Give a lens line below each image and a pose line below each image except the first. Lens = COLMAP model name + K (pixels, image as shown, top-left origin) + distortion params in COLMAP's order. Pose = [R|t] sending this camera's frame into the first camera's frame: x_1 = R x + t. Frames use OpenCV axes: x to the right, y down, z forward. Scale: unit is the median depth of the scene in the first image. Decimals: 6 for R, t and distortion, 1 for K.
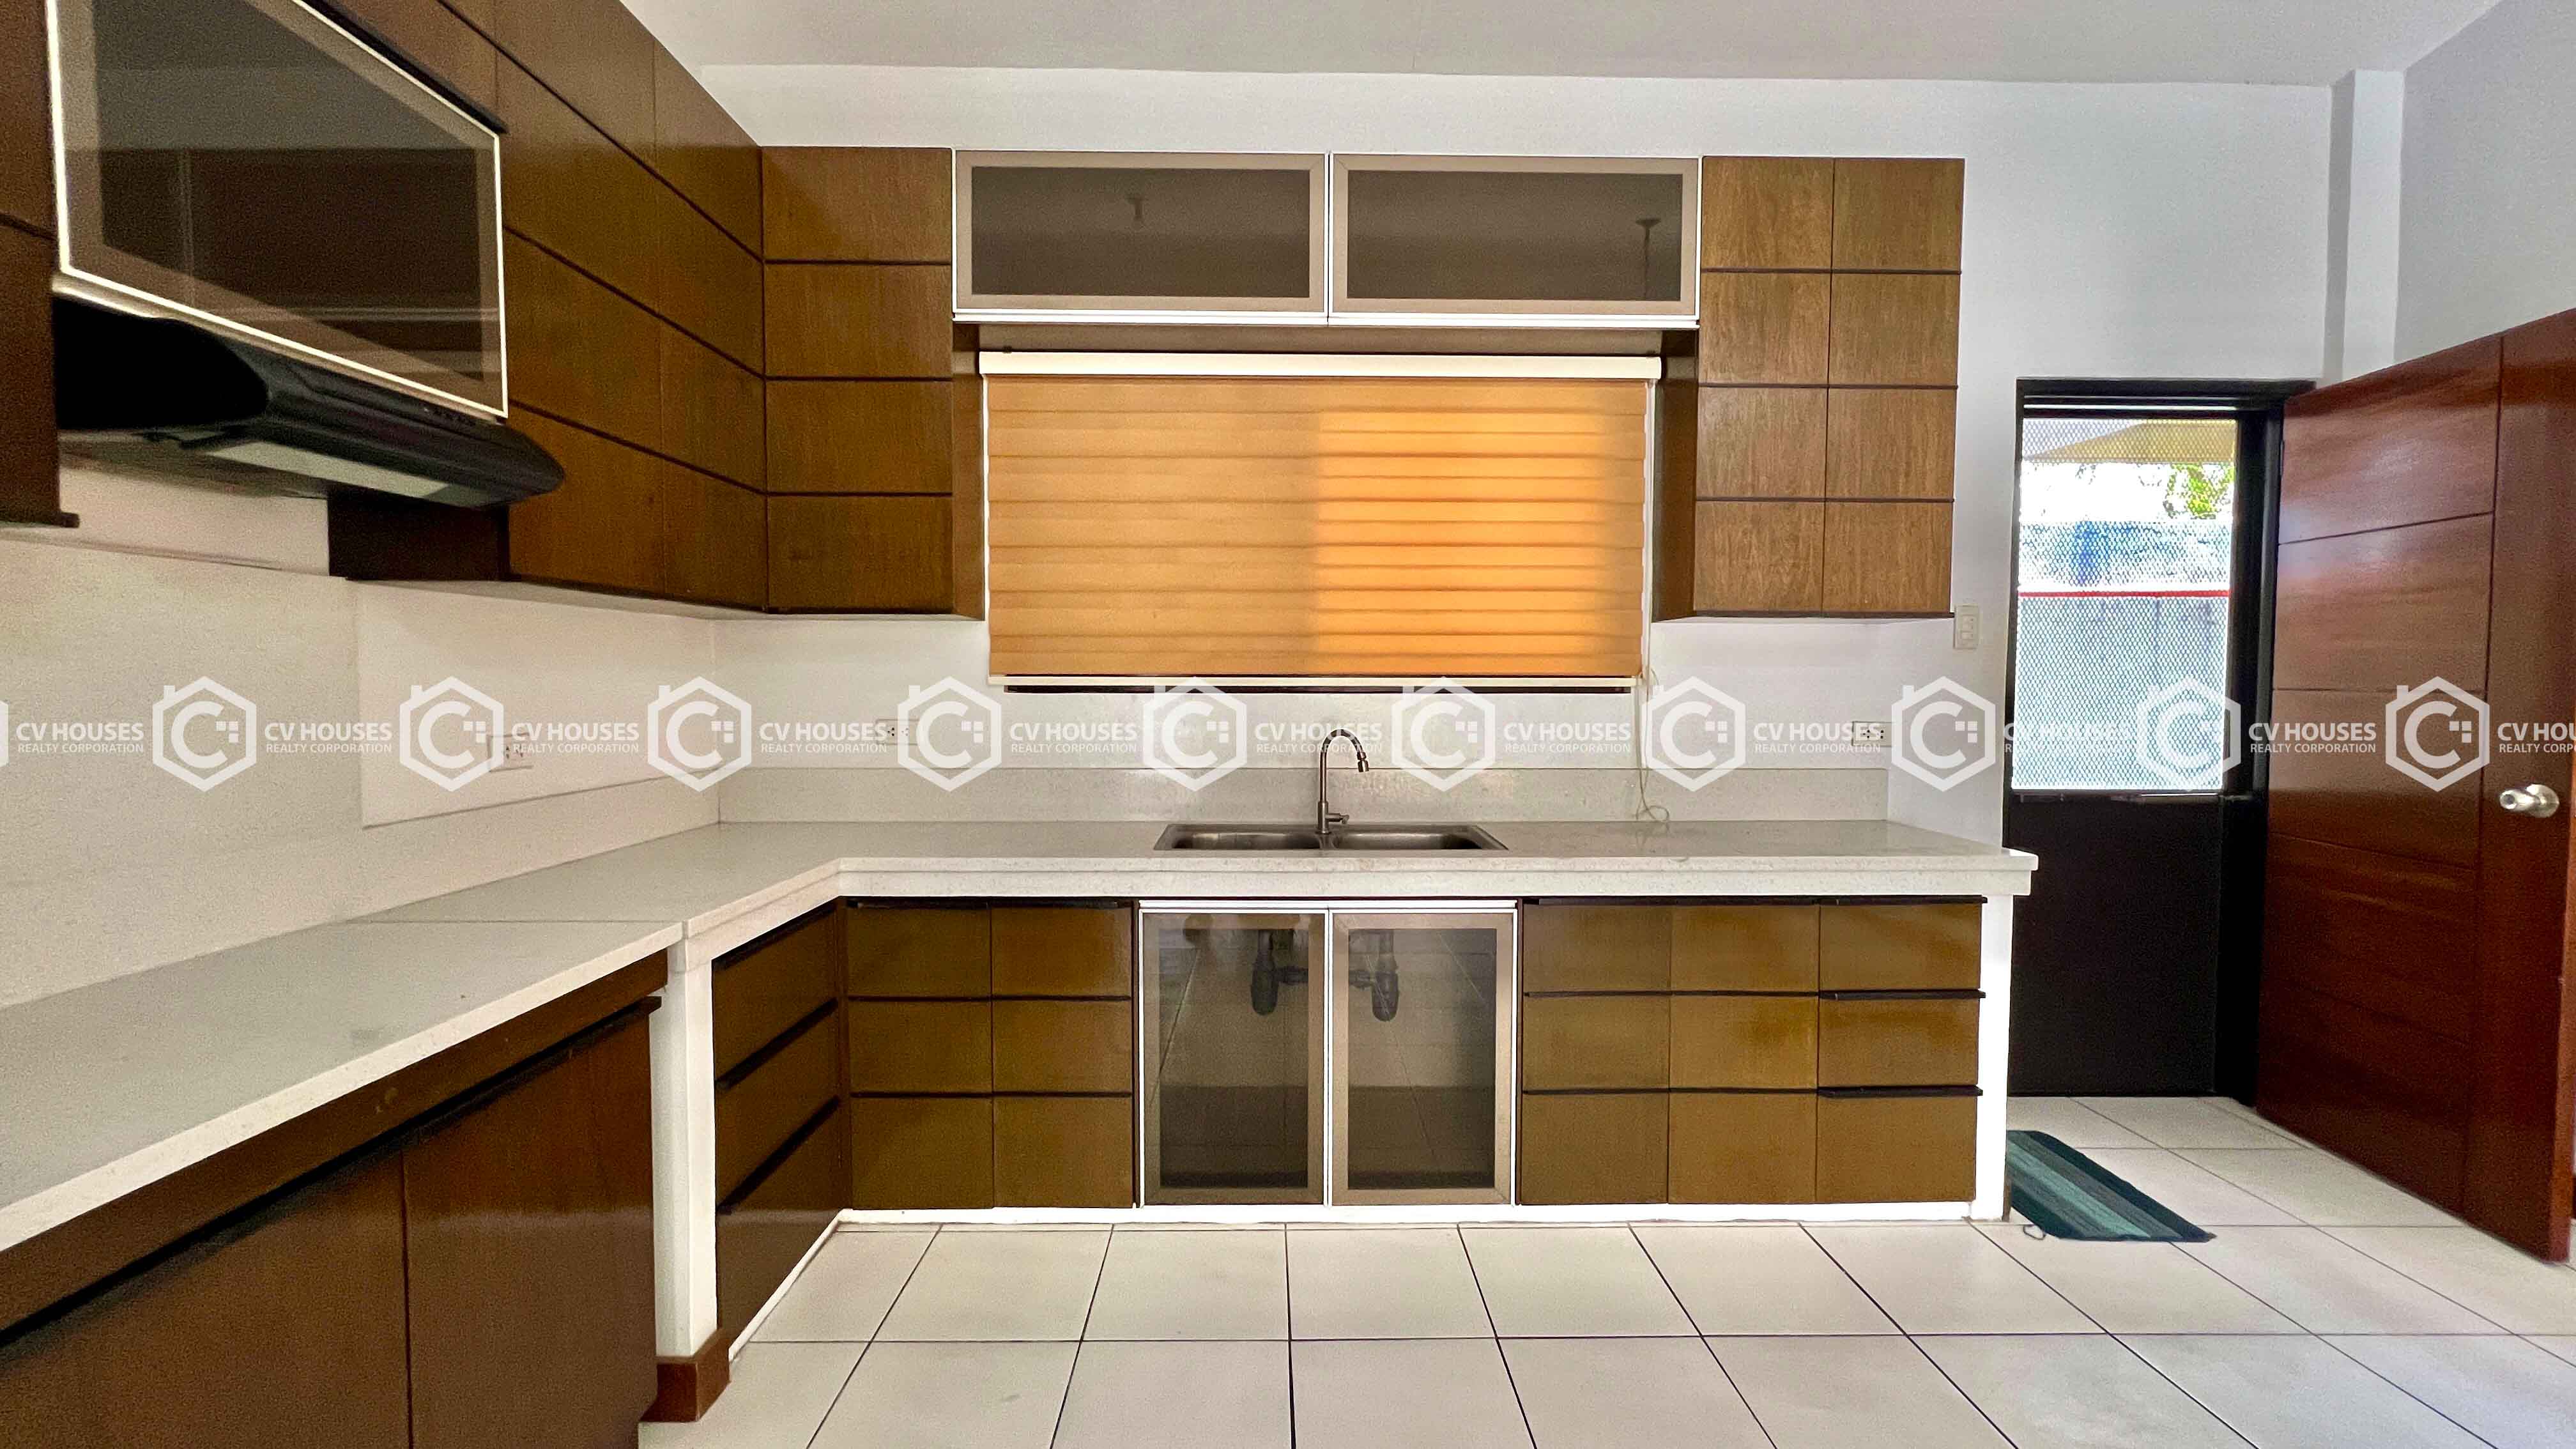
lens RADIAL K [[1031.1, 0, 1288.0], [0, 1031.1, 724.5], [0, 0, 1]] dist [-0.000632, -0.000066]
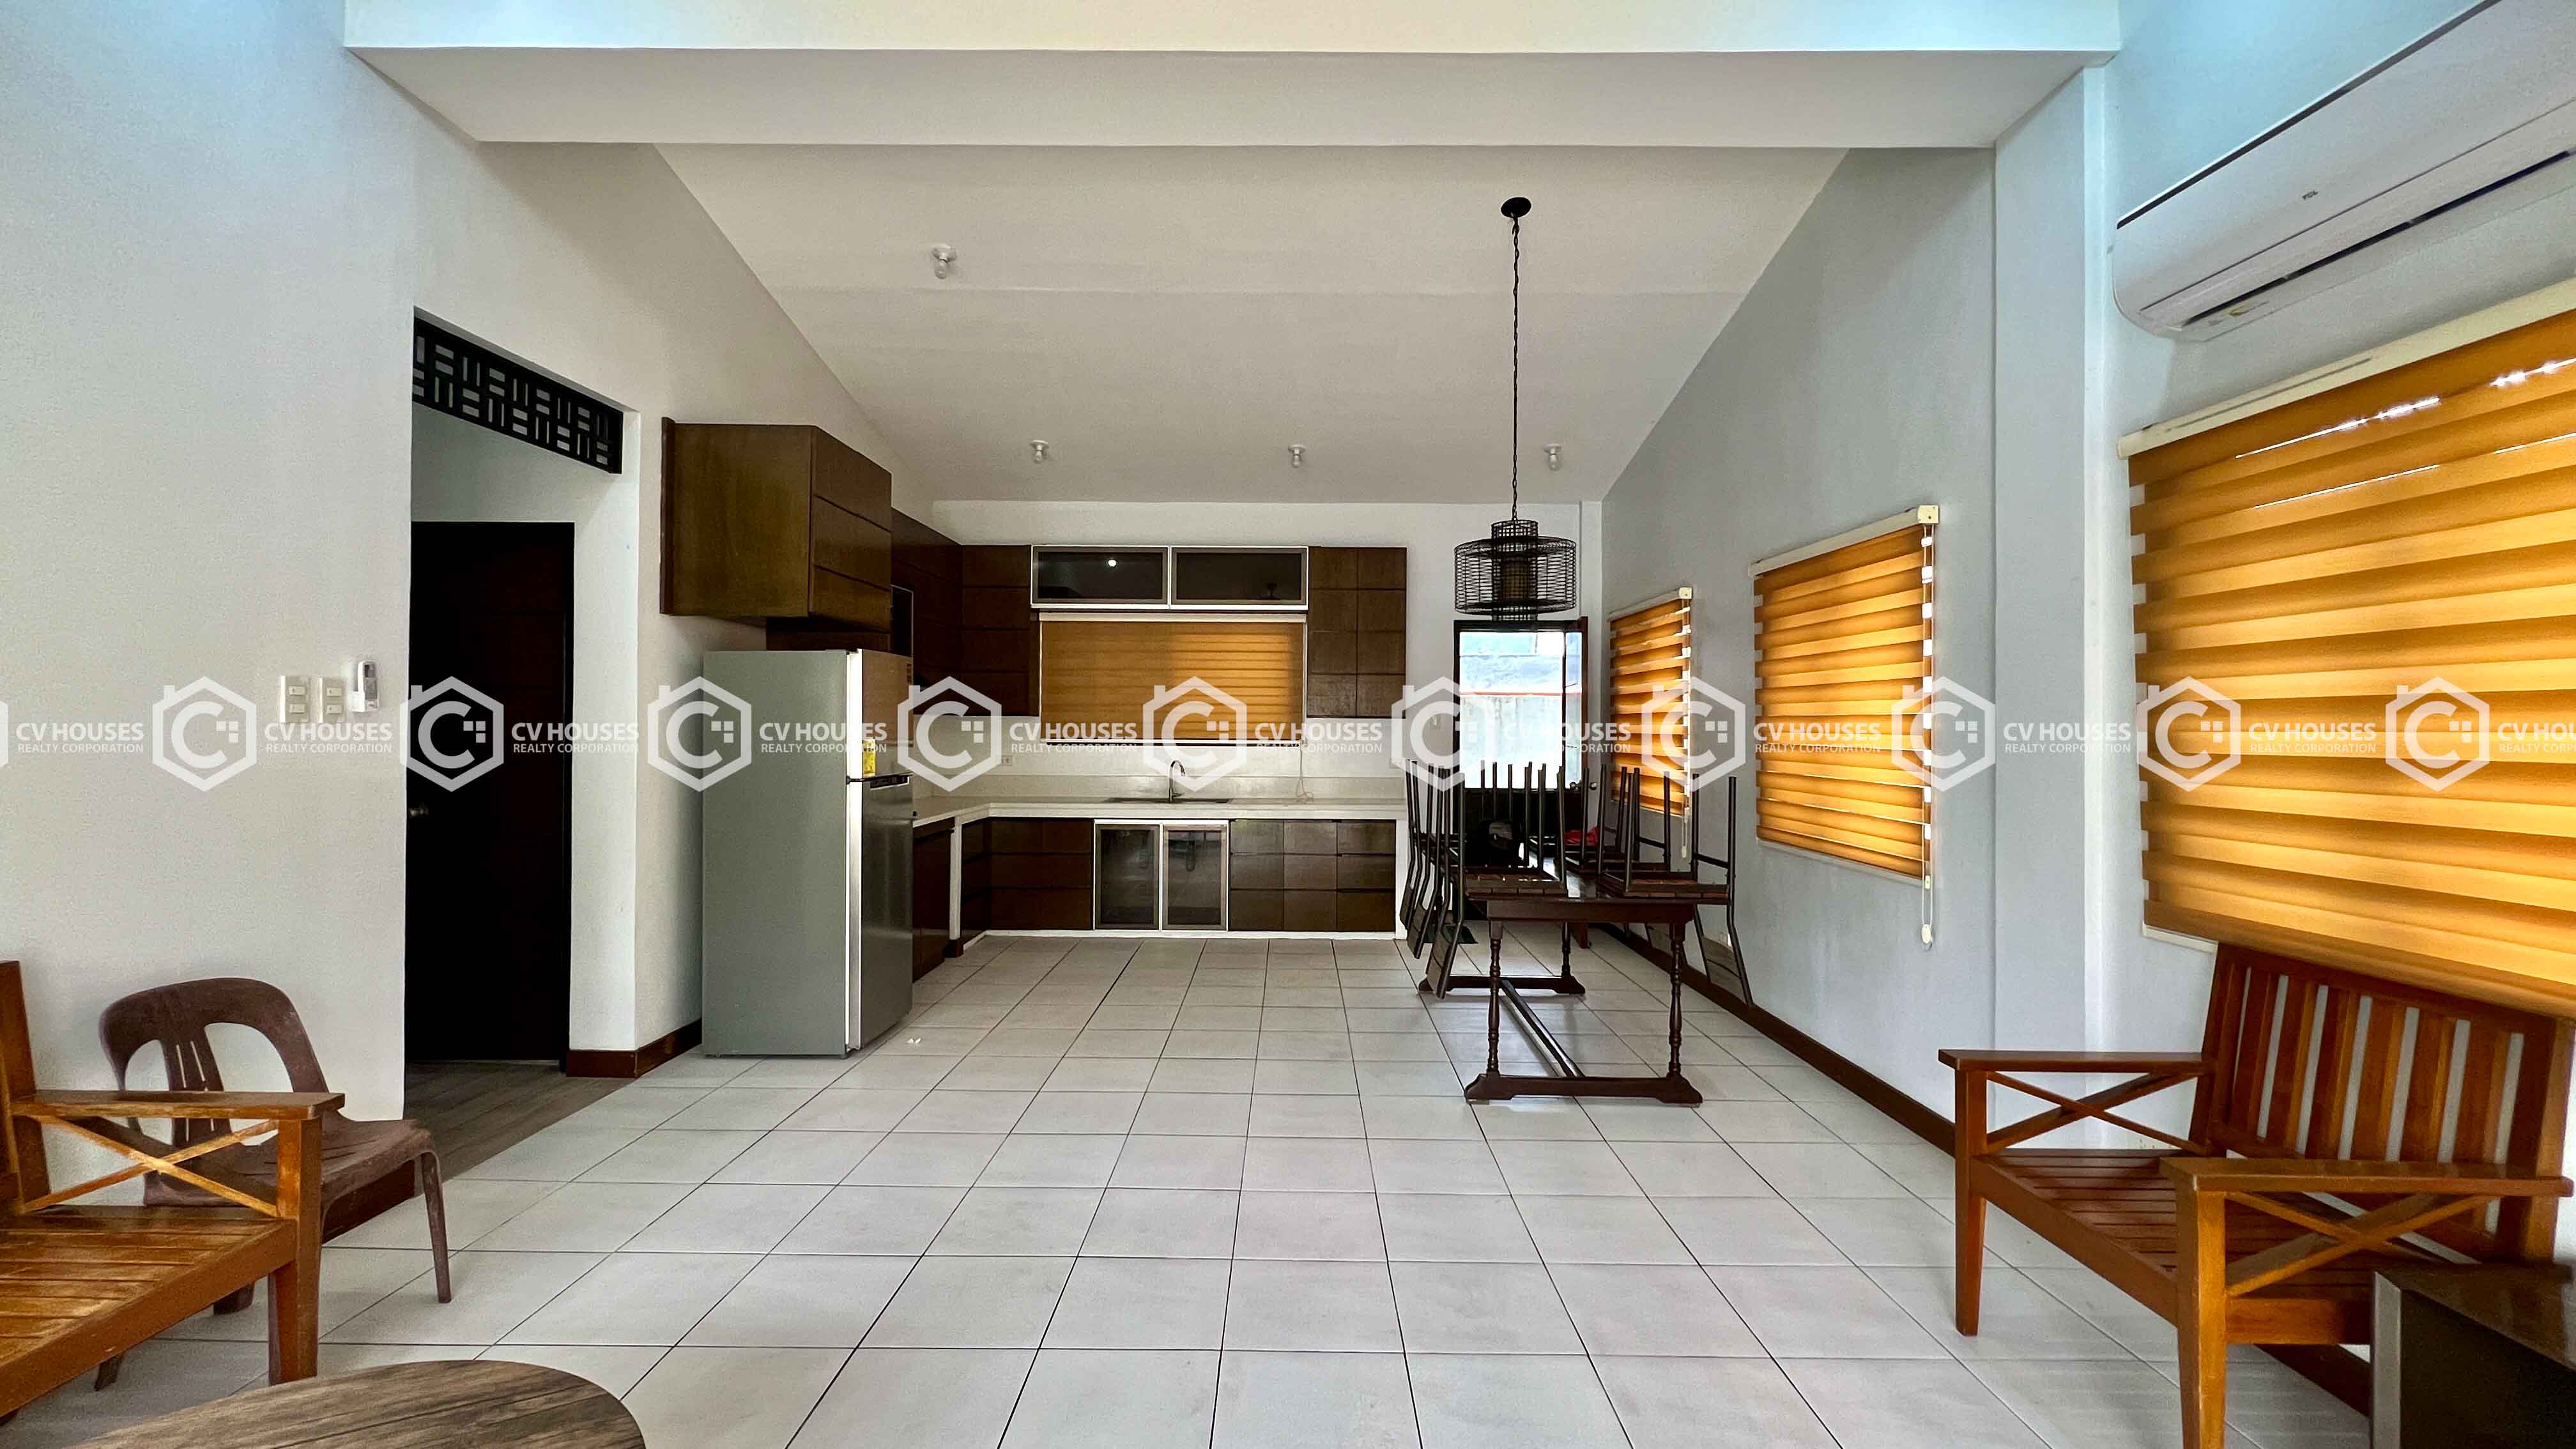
lens RADIAL K [[1031.1, 0, 1288.0], [0, 1031.1, 724.5], [0, 0, 1]] dist [-0.000632, -0.000066]
pose [[0.999945, 0.006139, -0.008466, 0.379535], [-0.006475, 0.999166, -0.040315, 0.022053], [0.008211, 0.040368, 0.999151, -1.687757]]
